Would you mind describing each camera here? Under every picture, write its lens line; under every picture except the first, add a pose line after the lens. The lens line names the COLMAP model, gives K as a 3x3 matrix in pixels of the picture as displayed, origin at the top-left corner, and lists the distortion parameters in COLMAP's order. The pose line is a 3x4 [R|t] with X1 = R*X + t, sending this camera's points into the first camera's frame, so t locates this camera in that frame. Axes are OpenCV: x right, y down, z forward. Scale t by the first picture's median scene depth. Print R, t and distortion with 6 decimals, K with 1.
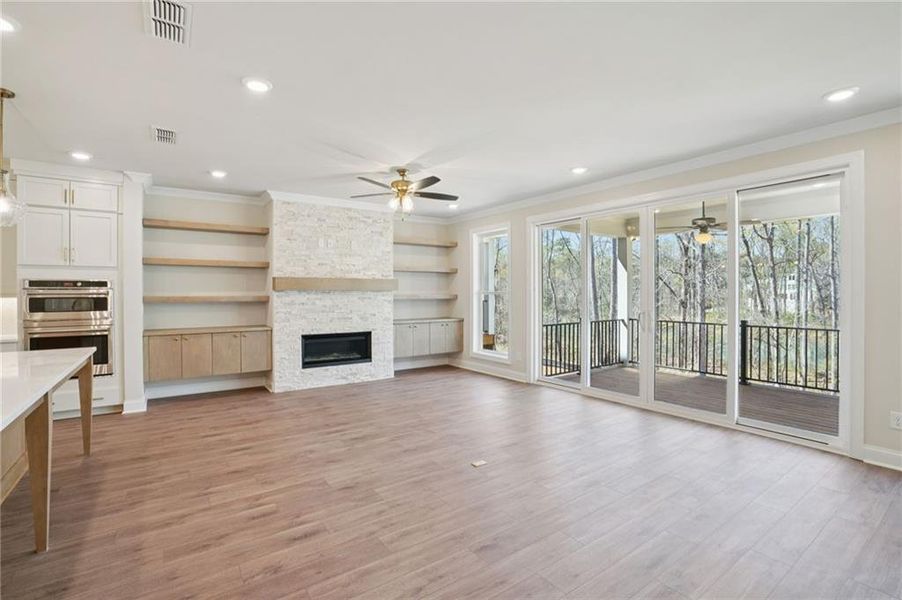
lens RADIAL K [[414.8, 0, 445.1], [0, 414.8, 297.5], [0, 0, 1]] dist [-0.060882, 0.023108]
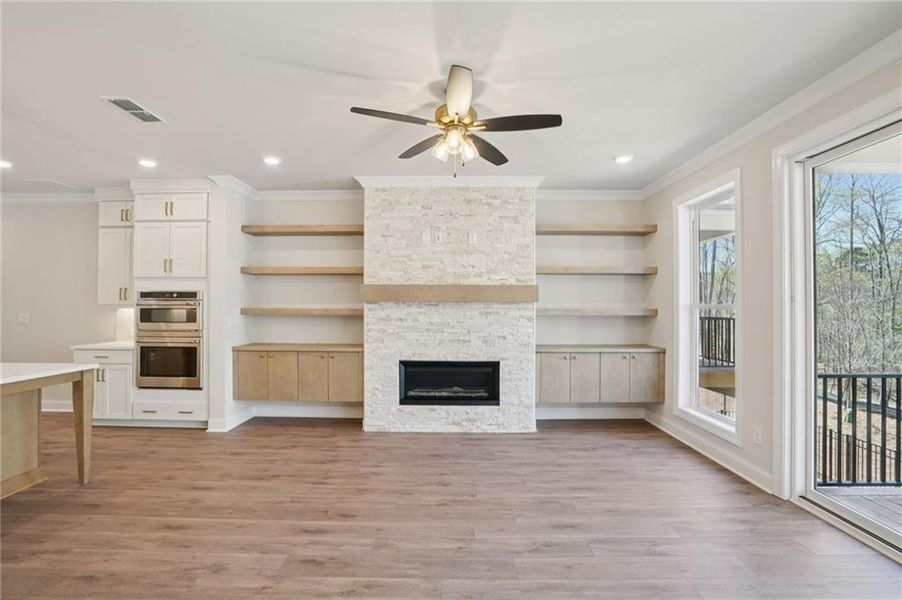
lens RADIAL K [[415.8, 0, 448.5], [0, 415.8, 302.3], [0, 0, 1]] dist [-0.060018, 0.022139]
pose [[0.812331, -0.000668, -0.583197, 0.207250], [-0.010851, 0.999809, -0.016259, -0.005791], [0.583096, 0.019536, 0.812168, 0.511685]]
